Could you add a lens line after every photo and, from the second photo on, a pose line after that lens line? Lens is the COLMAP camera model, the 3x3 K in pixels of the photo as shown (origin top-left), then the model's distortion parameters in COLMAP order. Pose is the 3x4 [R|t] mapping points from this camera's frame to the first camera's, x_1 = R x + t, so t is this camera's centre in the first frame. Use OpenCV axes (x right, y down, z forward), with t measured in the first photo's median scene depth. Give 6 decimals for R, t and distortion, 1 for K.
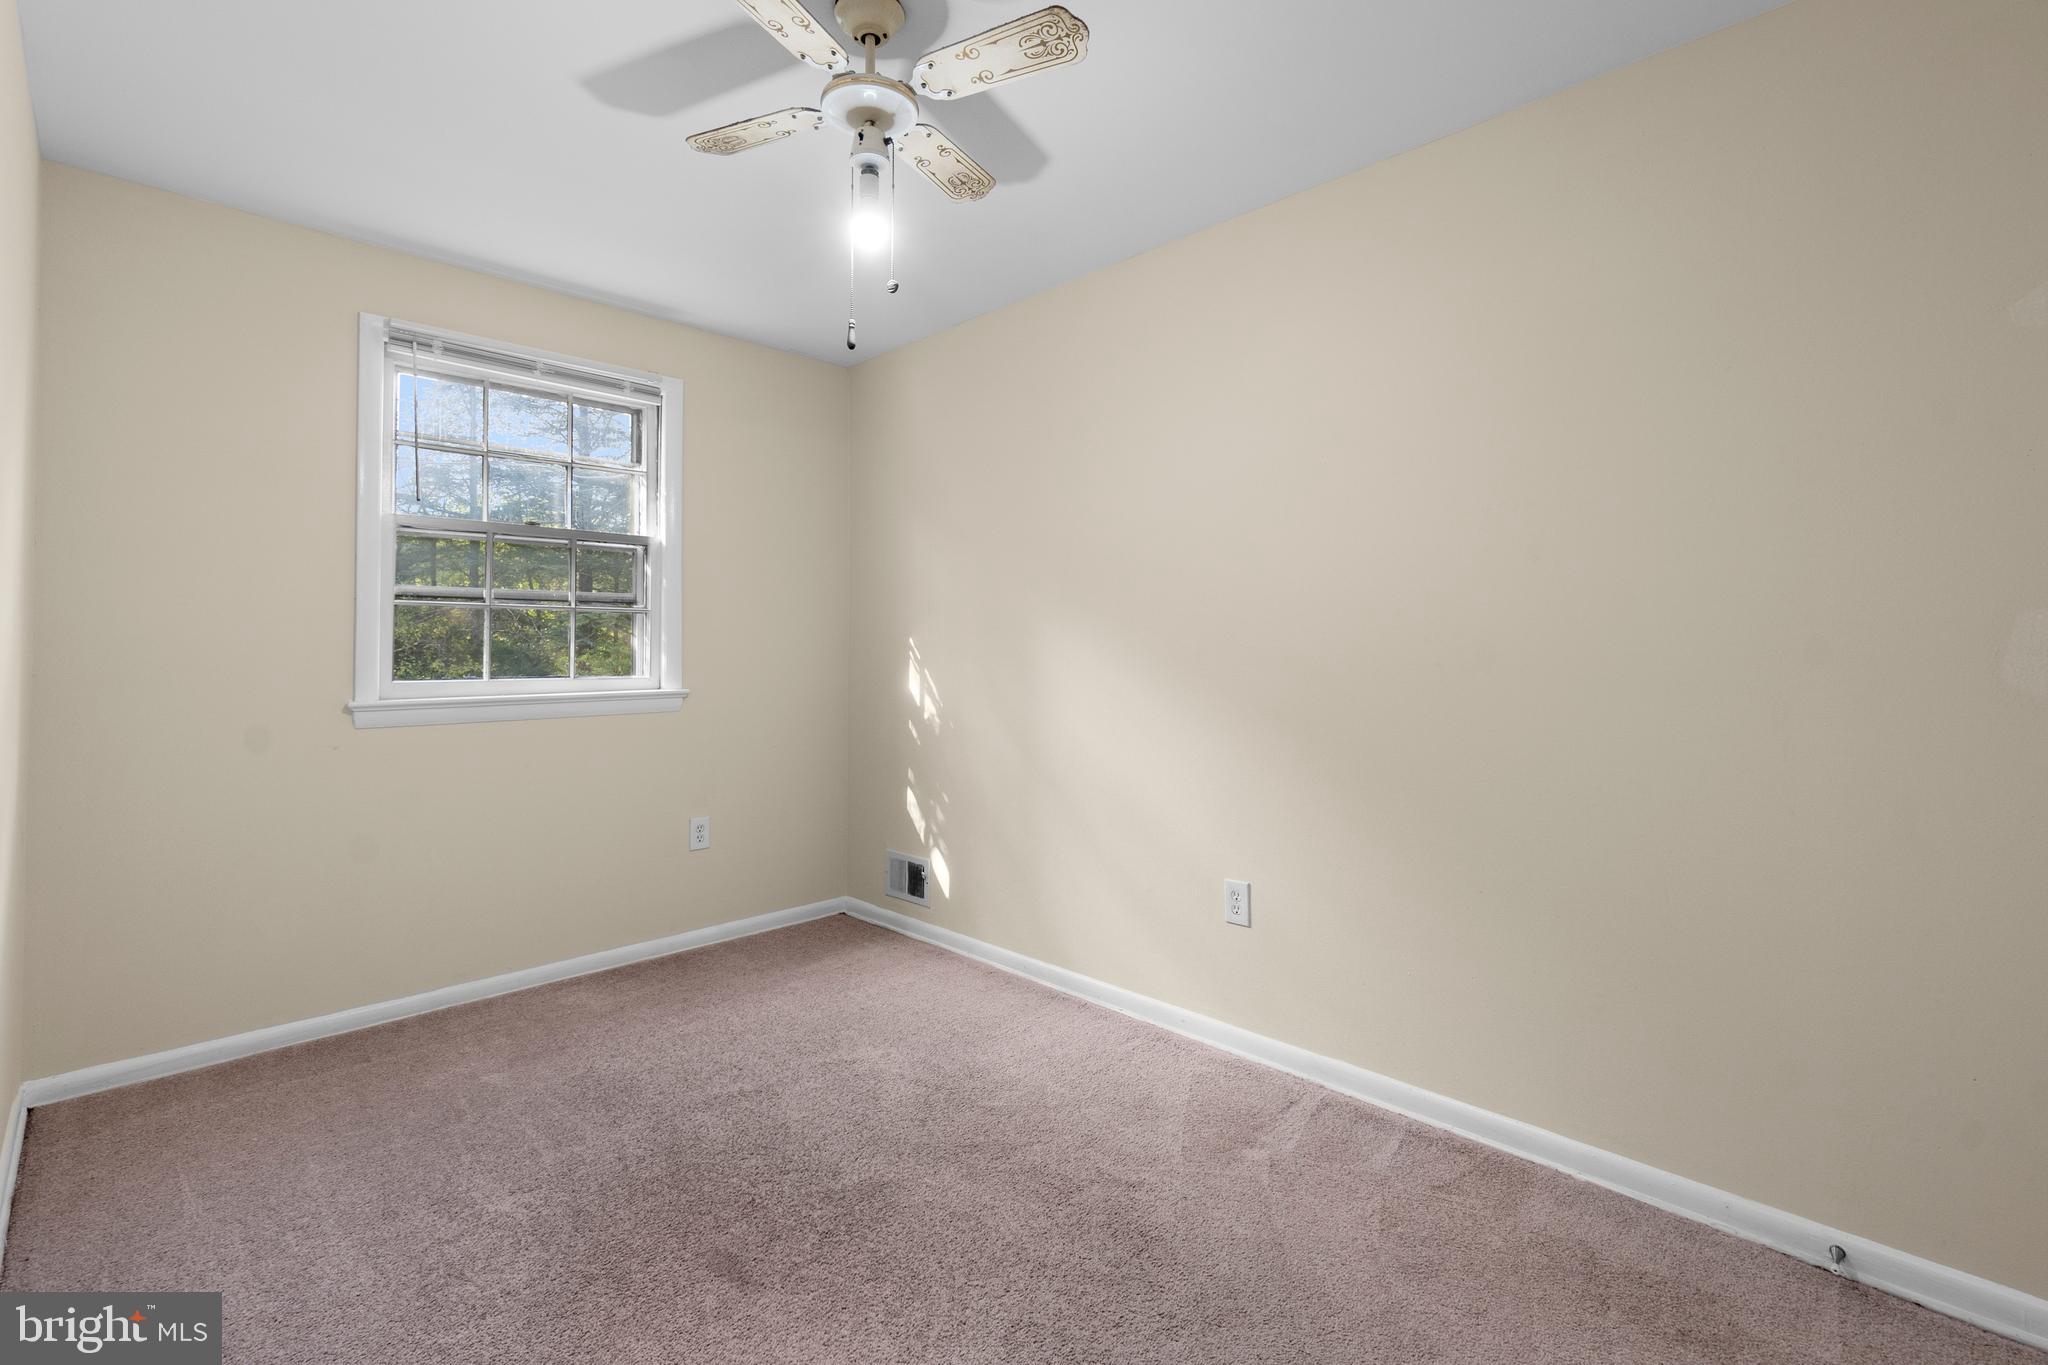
lens RADIAL K [[880.2, 0, 1019.4], [0, 880.2, 657.3], [0, 0, 1]] dist [-0.005578, 0.002853]
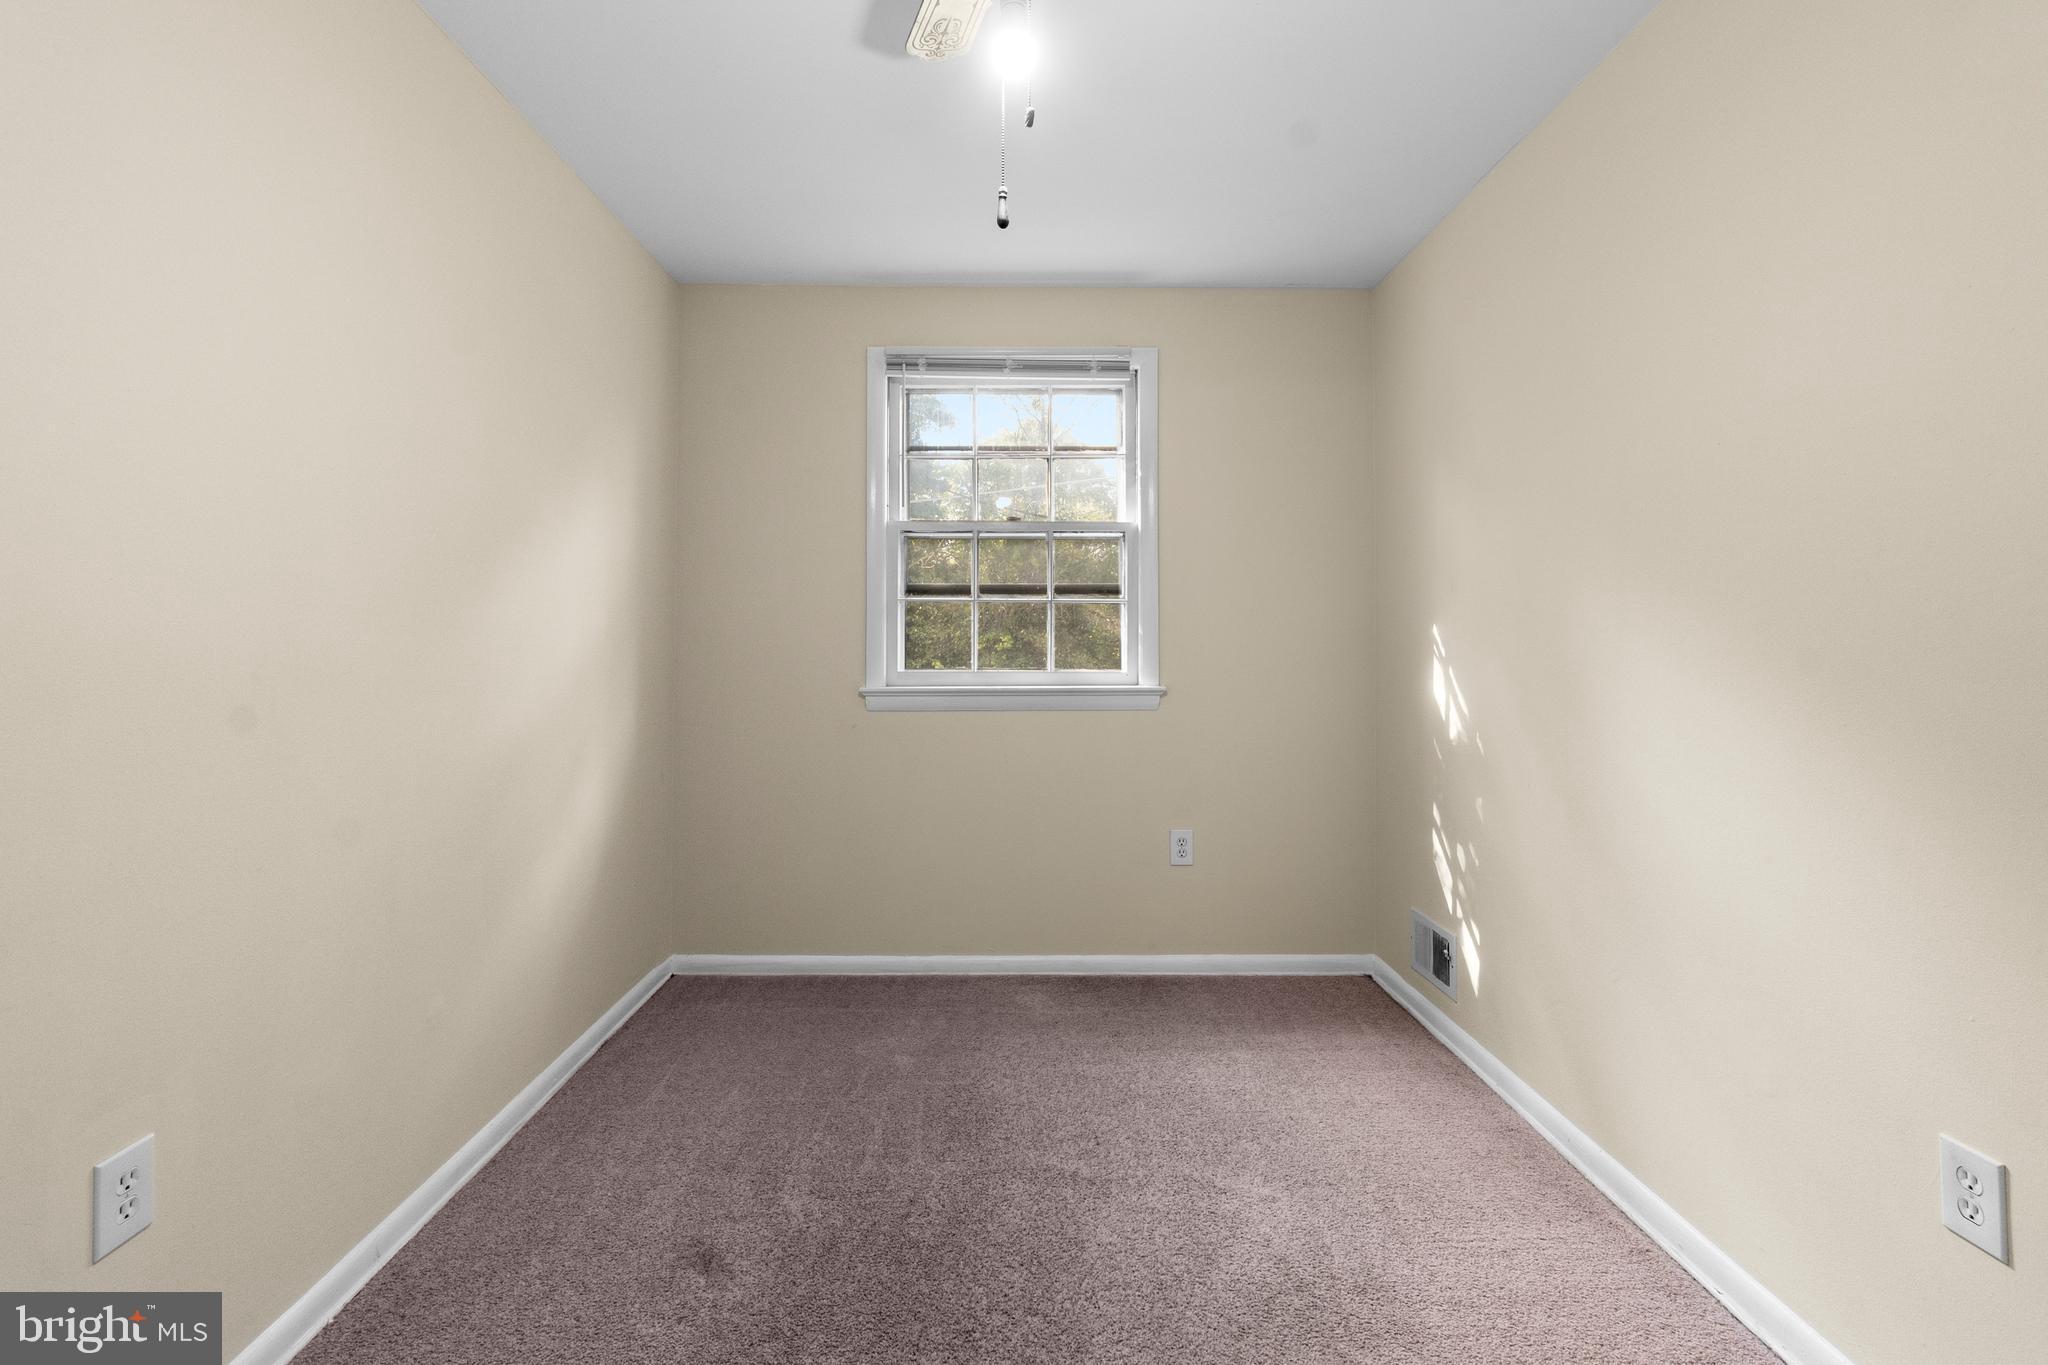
lens RADIAL K [[880.2, 0, 1108.1], [0, 880.2, 635.0], [0, 0, 1]] dist [-0.005578, 0.002853]
pose [[0.721263, -0.003080, -0.692655, 0.237904], [-0.008486, 0.999876, -0.013283, -0.004205], [0.692609, 0.015458, 0.721147, 0.347699]]
